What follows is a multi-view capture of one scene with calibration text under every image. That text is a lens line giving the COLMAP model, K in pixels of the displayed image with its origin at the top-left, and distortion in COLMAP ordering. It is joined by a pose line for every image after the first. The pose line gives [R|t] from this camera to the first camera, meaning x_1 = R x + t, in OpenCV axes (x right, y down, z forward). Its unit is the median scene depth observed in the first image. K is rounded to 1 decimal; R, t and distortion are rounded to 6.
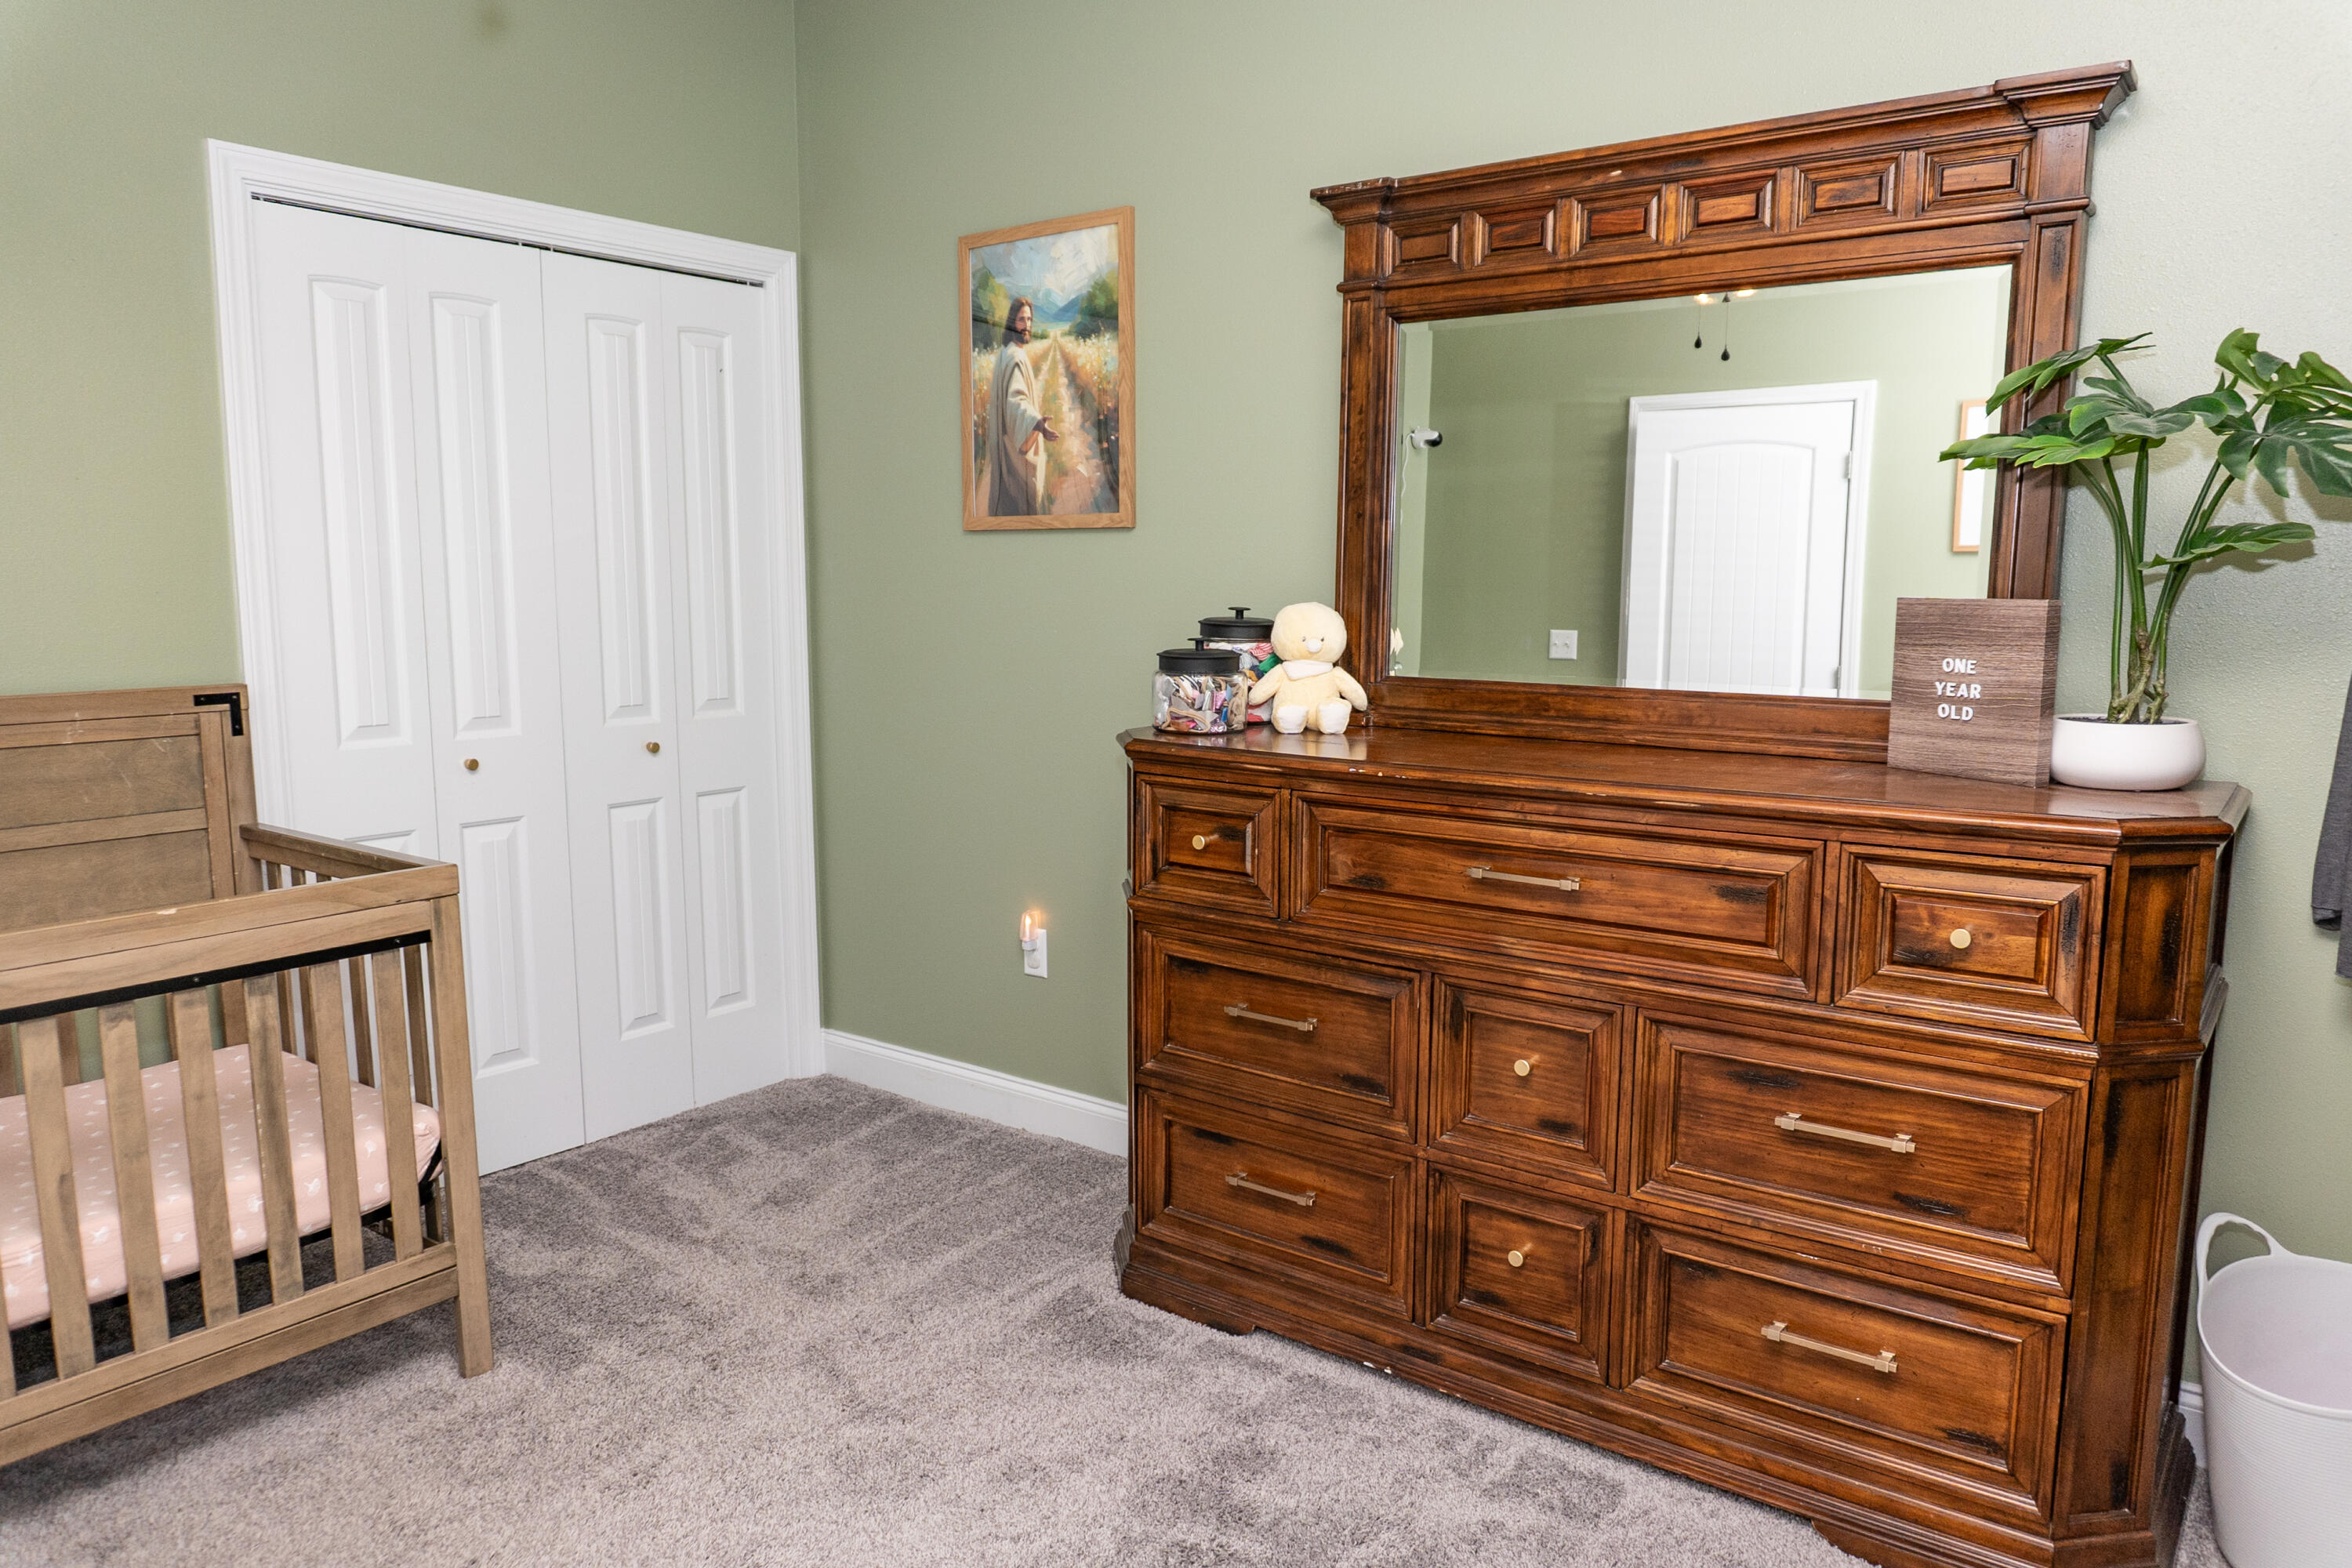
lens RADIAL K [[1568.8, 0, 1175.8], [0, 1568.8, 790.4], [0, 0, 1]] dist [-0.020221, -0.008640]
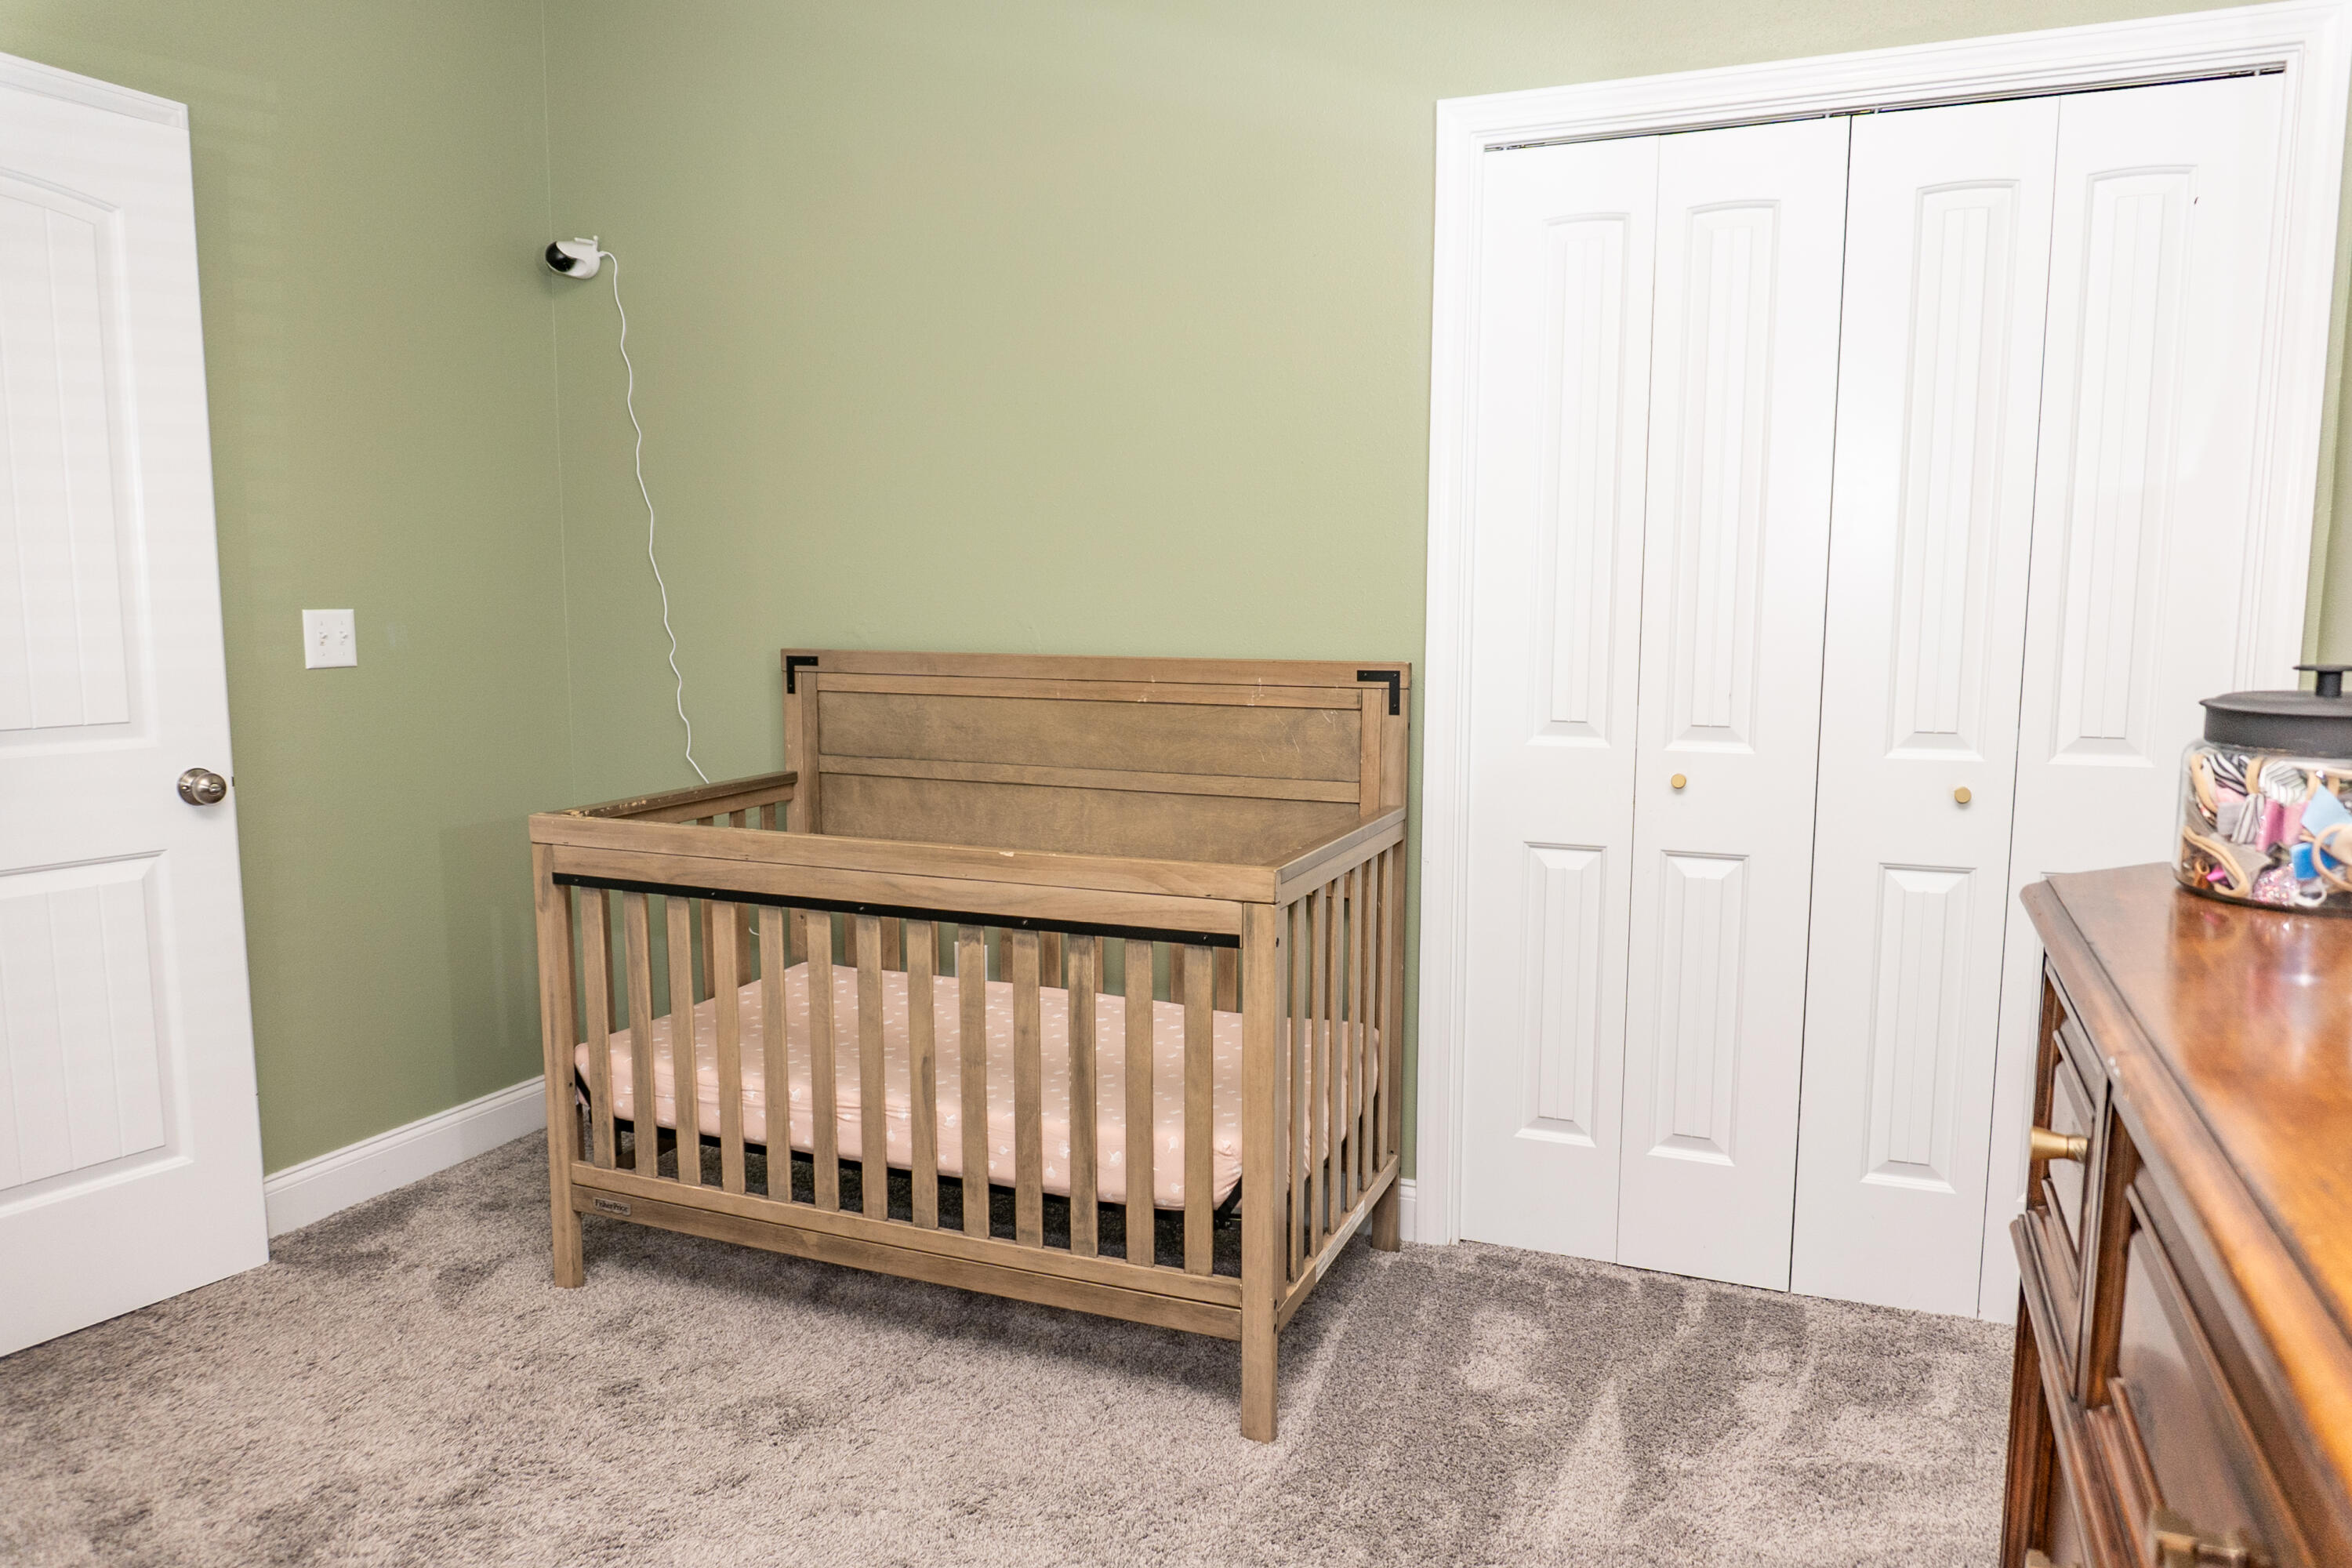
lens RADIAL K [[1568.8, 0, 1175.8], [0, 1568.8, 790.4], [0, 0, 1]] dist [-0.020221, -0.008640]
pose [[0.247019, 0.124775, -0.960944, 0.351106], [-0.131295, 0.986840, 0.094387, -0.069467], [0.960074, 0.102852, 0.260151, 0.673019]]
